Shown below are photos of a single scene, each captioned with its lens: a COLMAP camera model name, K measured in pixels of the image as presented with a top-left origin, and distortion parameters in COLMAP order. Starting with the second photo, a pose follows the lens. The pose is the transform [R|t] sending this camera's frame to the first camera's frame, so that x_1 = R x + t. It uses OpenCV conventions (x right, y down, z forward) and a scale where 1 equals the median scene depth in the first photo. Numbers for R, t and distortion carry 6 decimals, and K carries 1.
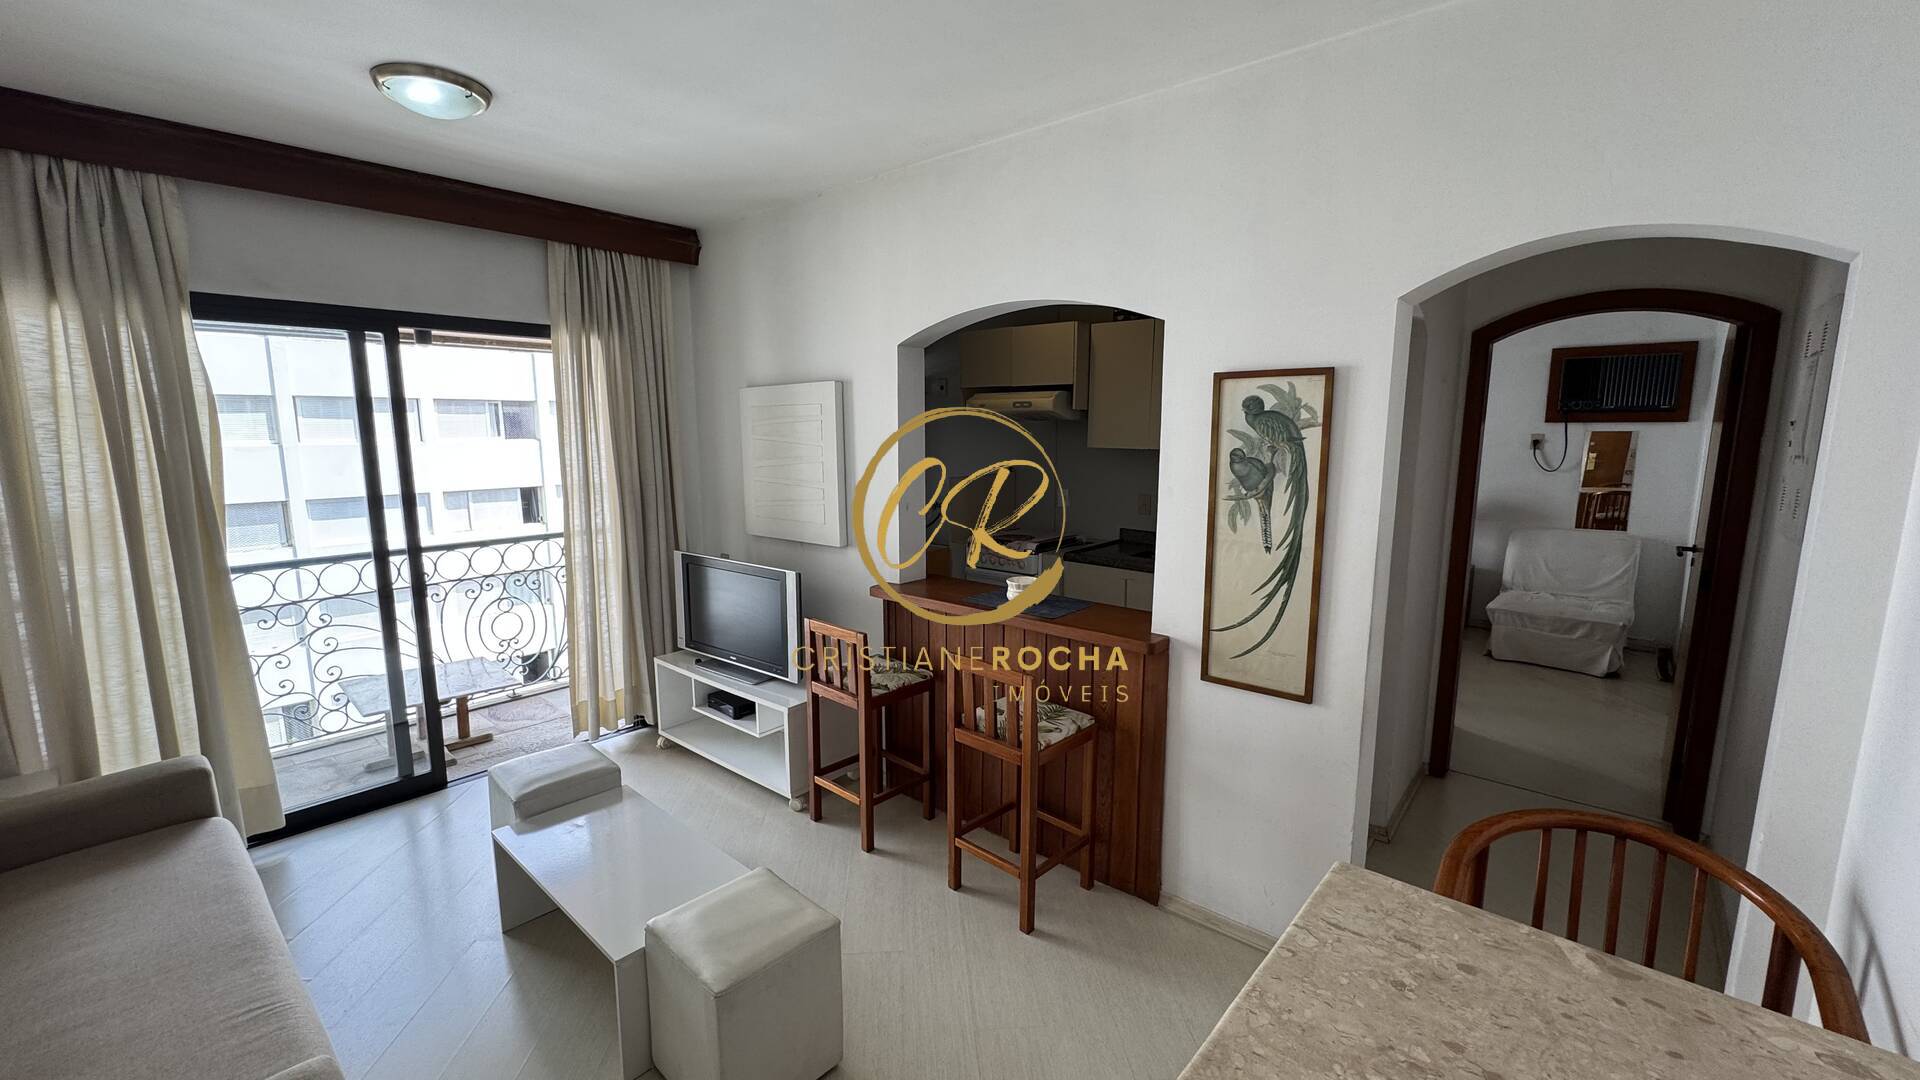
lens RADIAL K [[765.0, 0, 961.2], [0, 765.0, 541.7], [0, 0, 1]] dist [-0.006568, 0.001023]
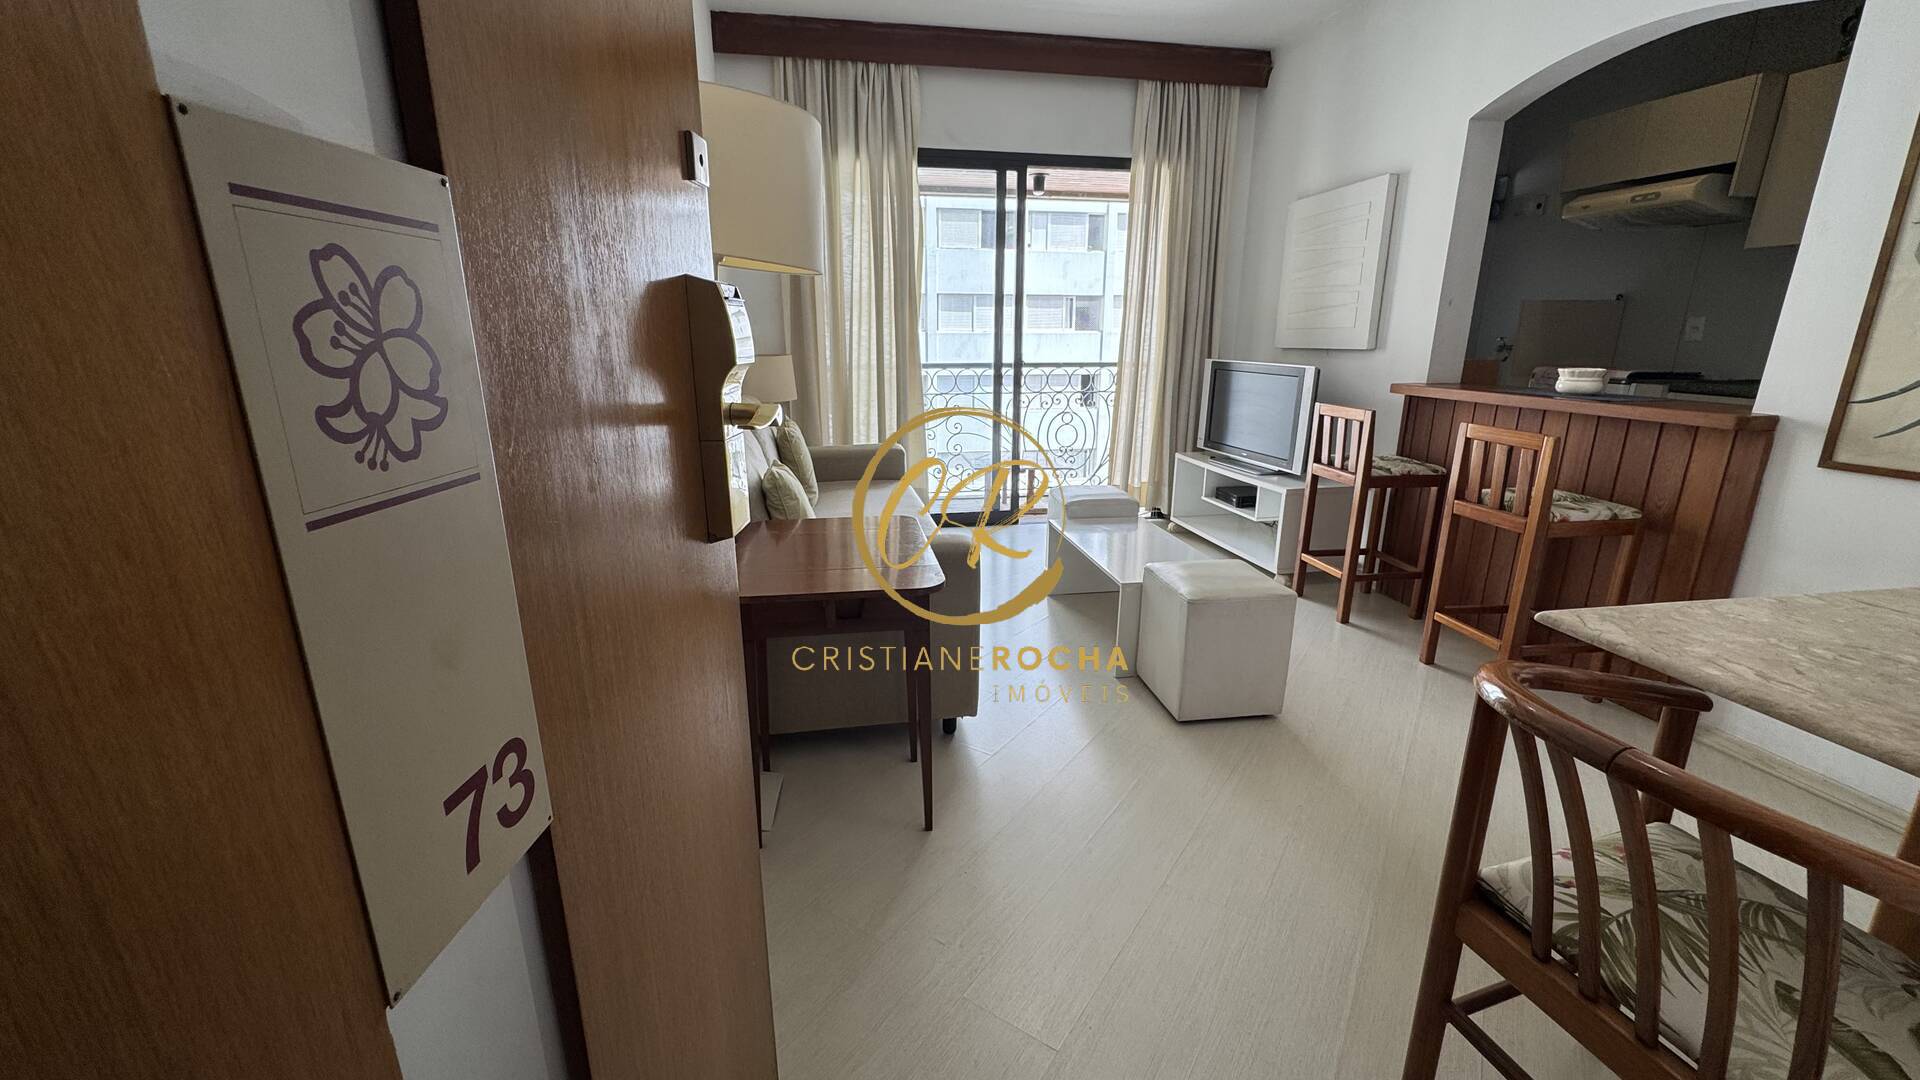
lens RADIAL K [[765.0, 0, 957.4], [0, 765.0, 540.3], [0, 0, 1]] dist [-0.006568, 0.001023]
pose [[0.777366, 0.168020, -0.606194, 0.077077], [-0.096969, 0.984157, 0.148430, 0.163613], [0.621530, -0.056602, 0.781343, -0.141955]]
